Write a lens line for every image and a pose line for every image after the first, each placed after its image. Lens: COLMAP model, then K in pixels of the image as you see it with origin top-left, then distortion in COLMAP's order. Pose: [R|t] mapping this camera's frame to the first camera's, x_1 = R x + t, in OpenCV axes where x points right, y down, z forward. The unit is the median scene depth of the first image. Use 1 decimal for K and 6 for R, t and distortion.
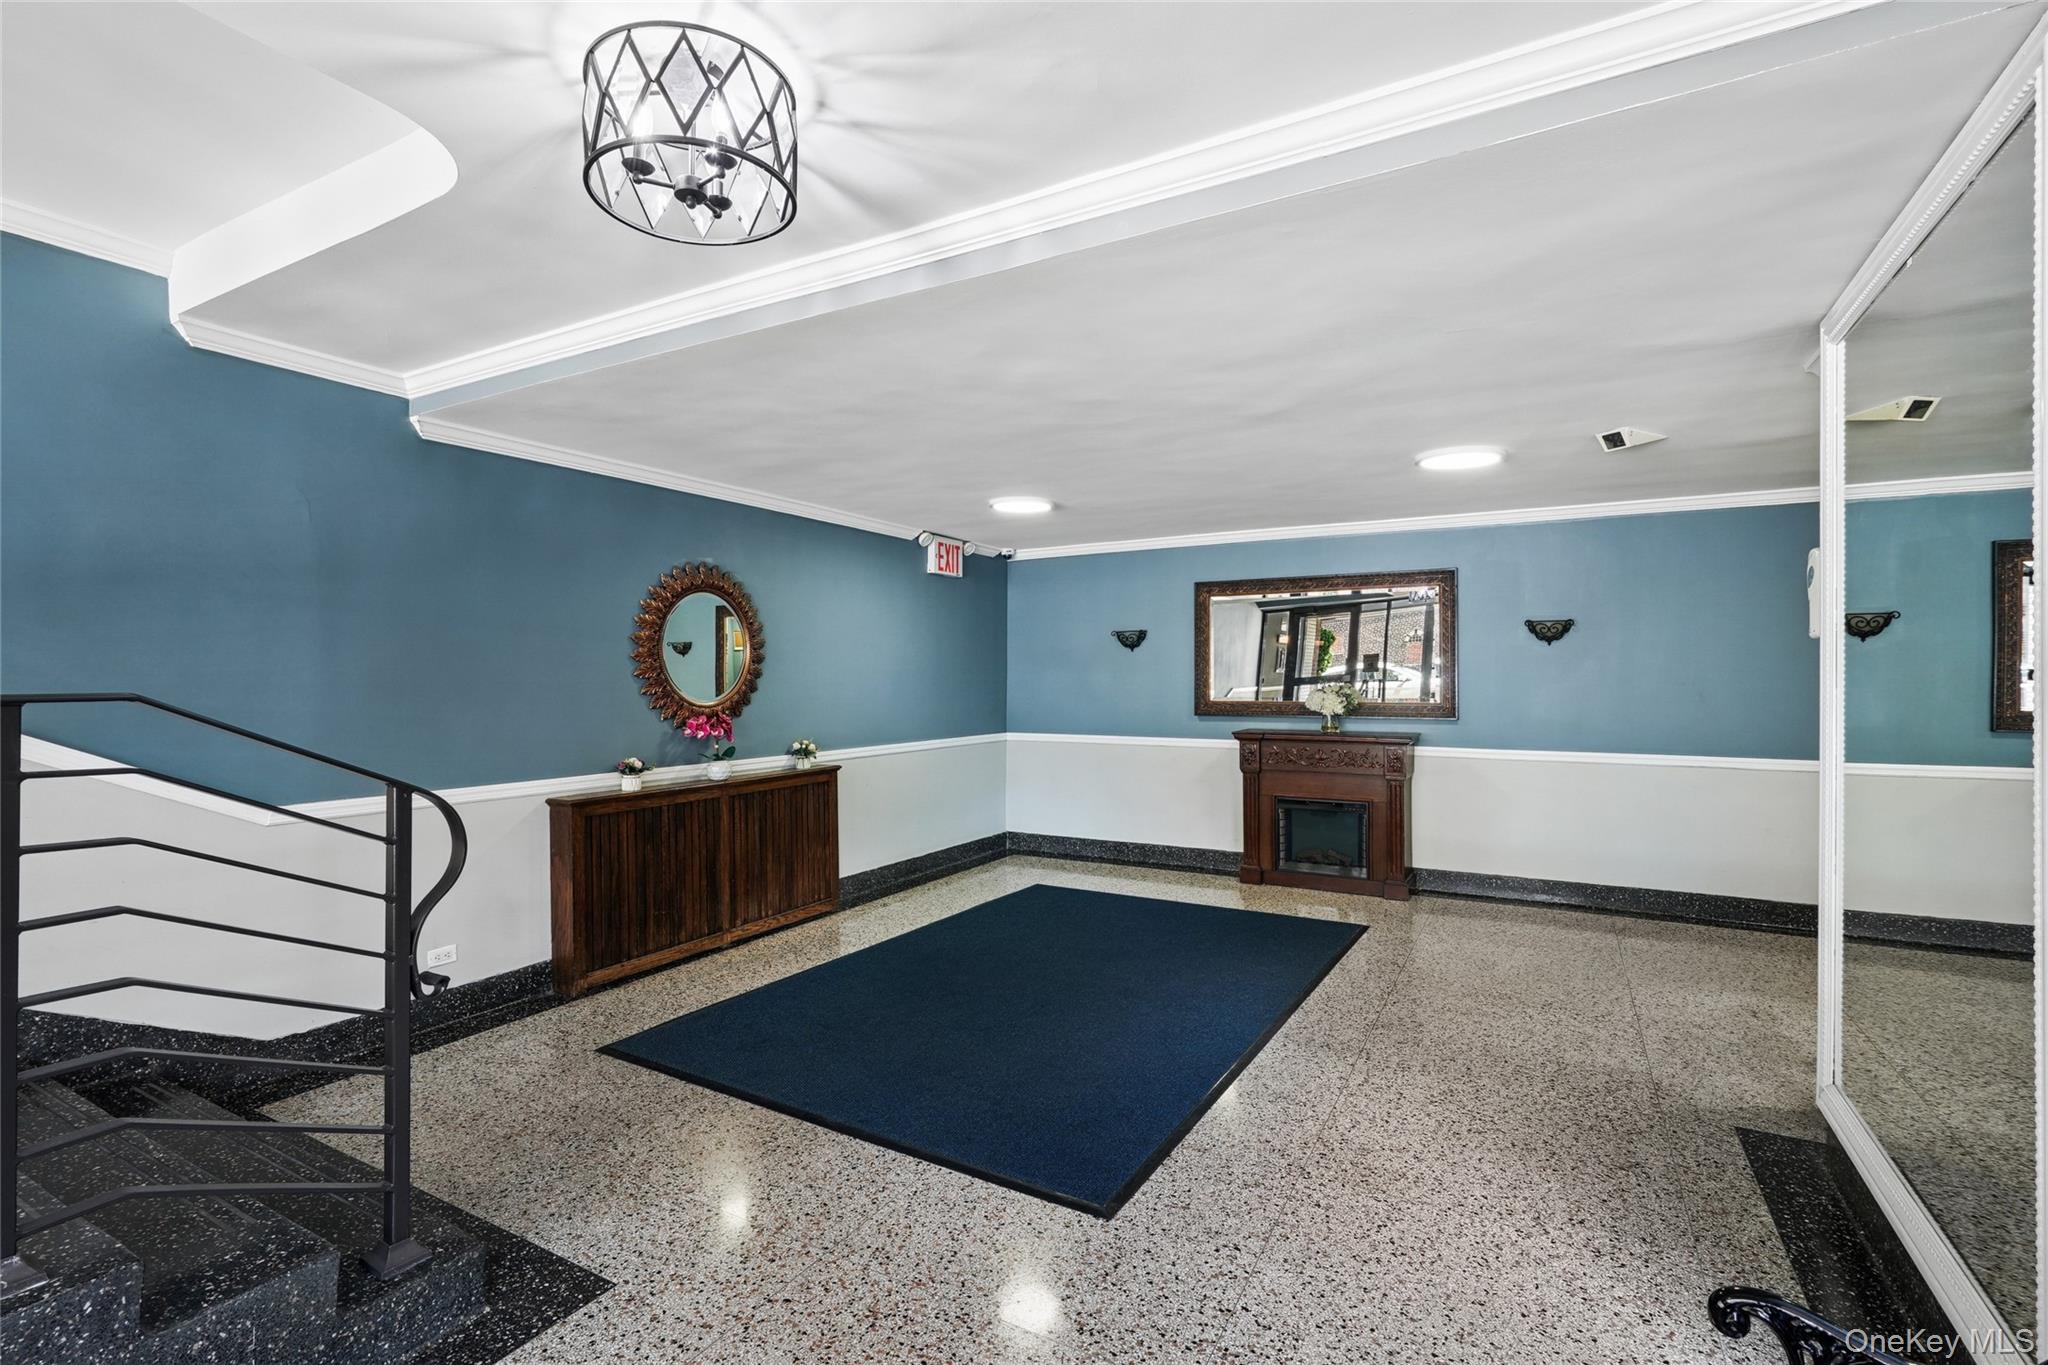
lens RADIAL K [[946.6, 0, 1017.3], [0, 946.6, 682.4], [0, 0, 1]] dist [-0.005987, 0.003239]
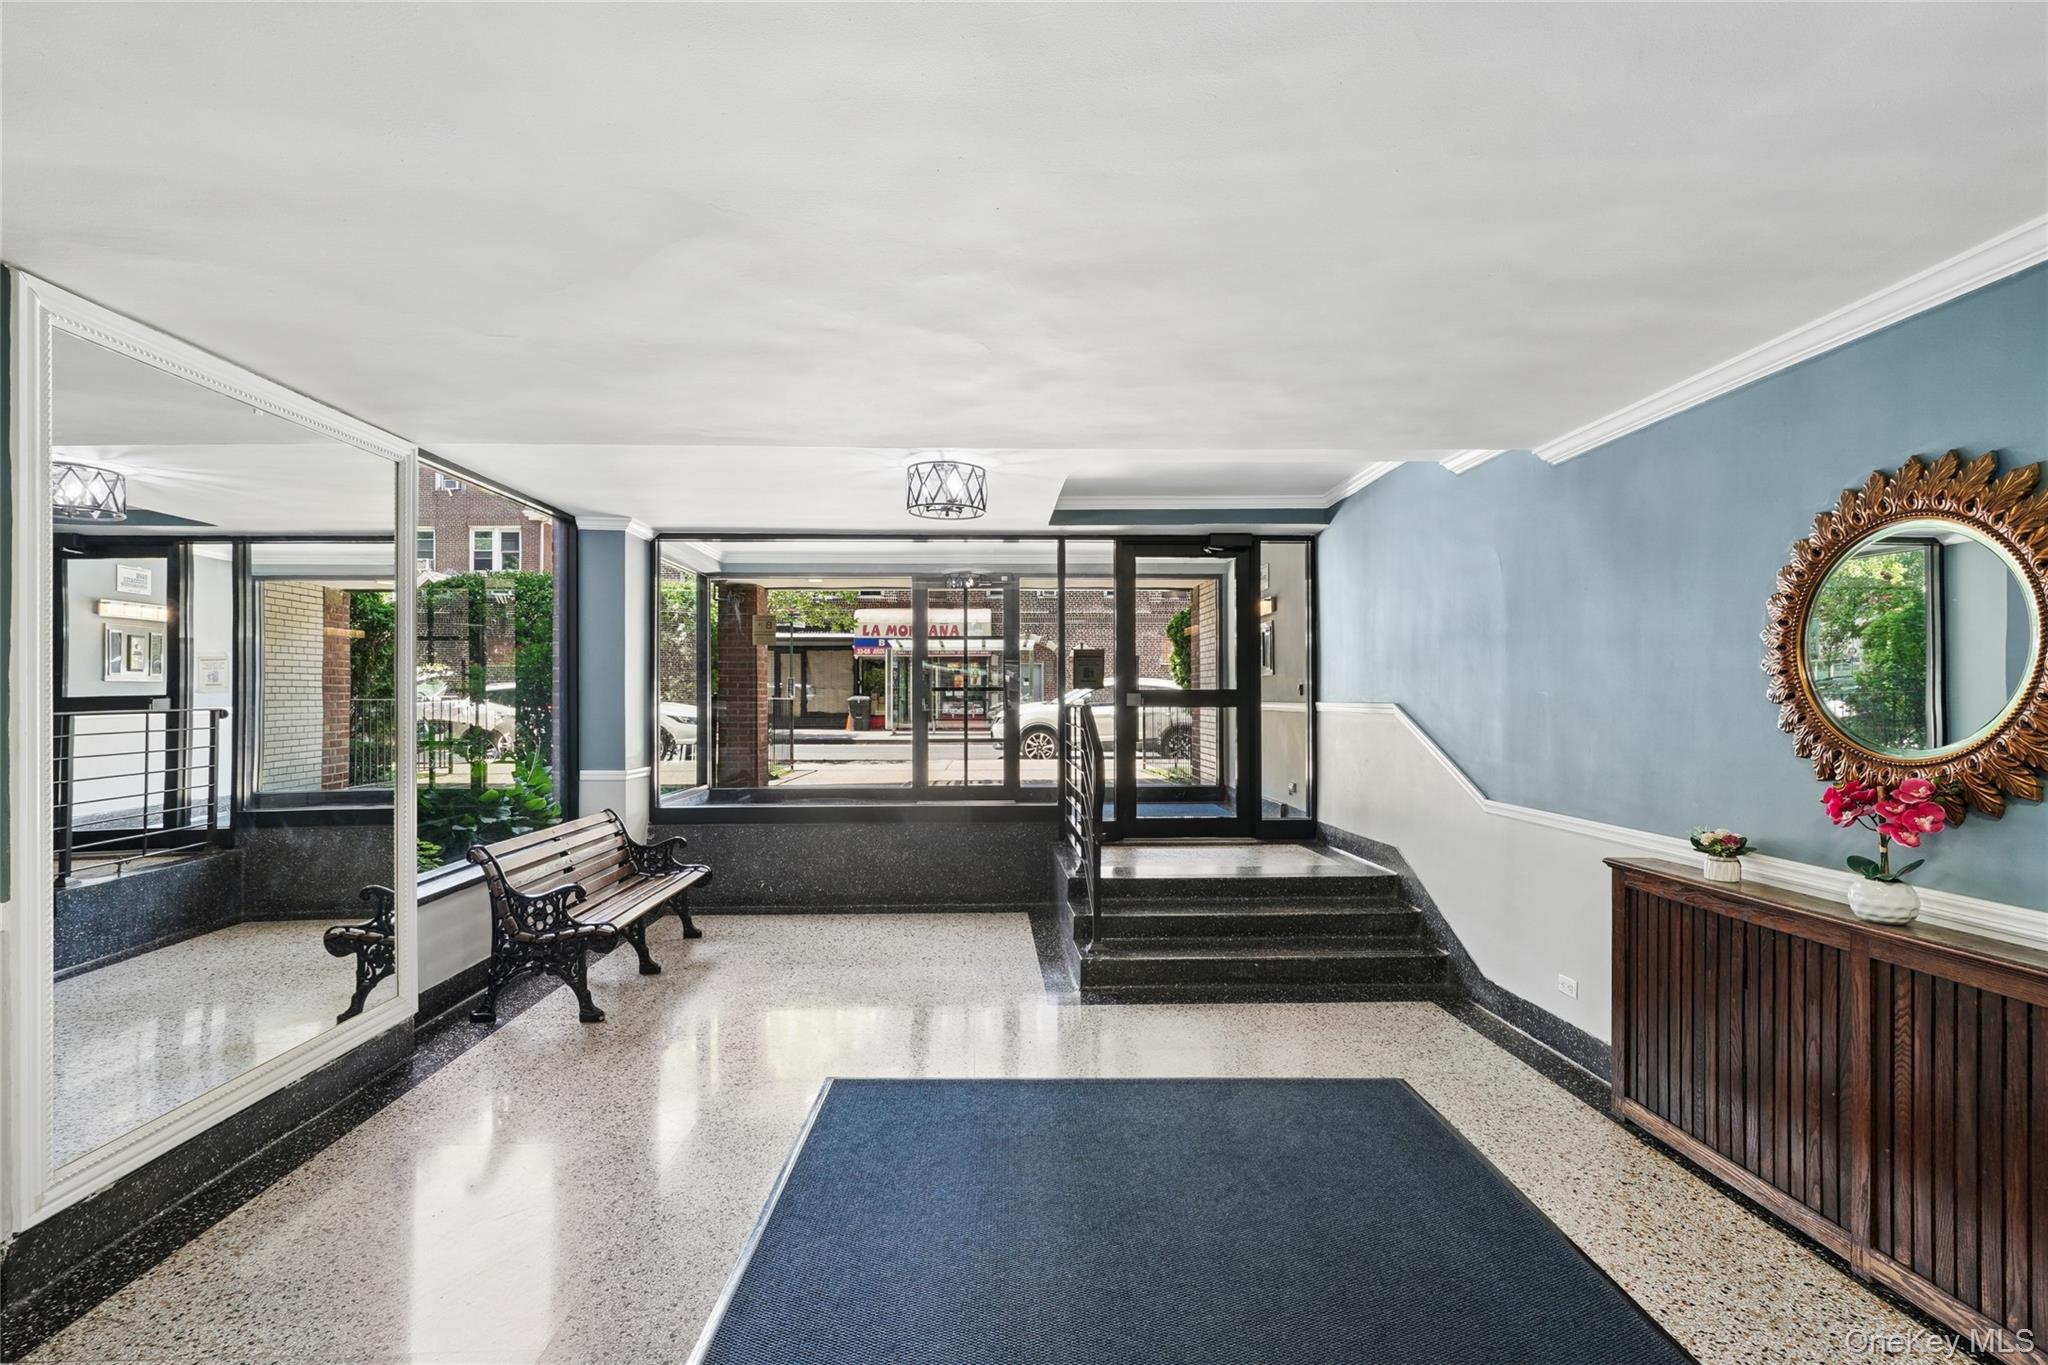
lens RADIAL K [[946.6, 0, 1017.1], [0, 946.6, 689.1], [0, 0, 1]] dist [-0.005987, 0.003239]
pose [[-0.856147, -0.003262, -0.516722, 0.342726], [-0.001410, 0.999991, -0.003977, -0.012427], [0.516730, -0.002677, -0.856144, 1.369173]]
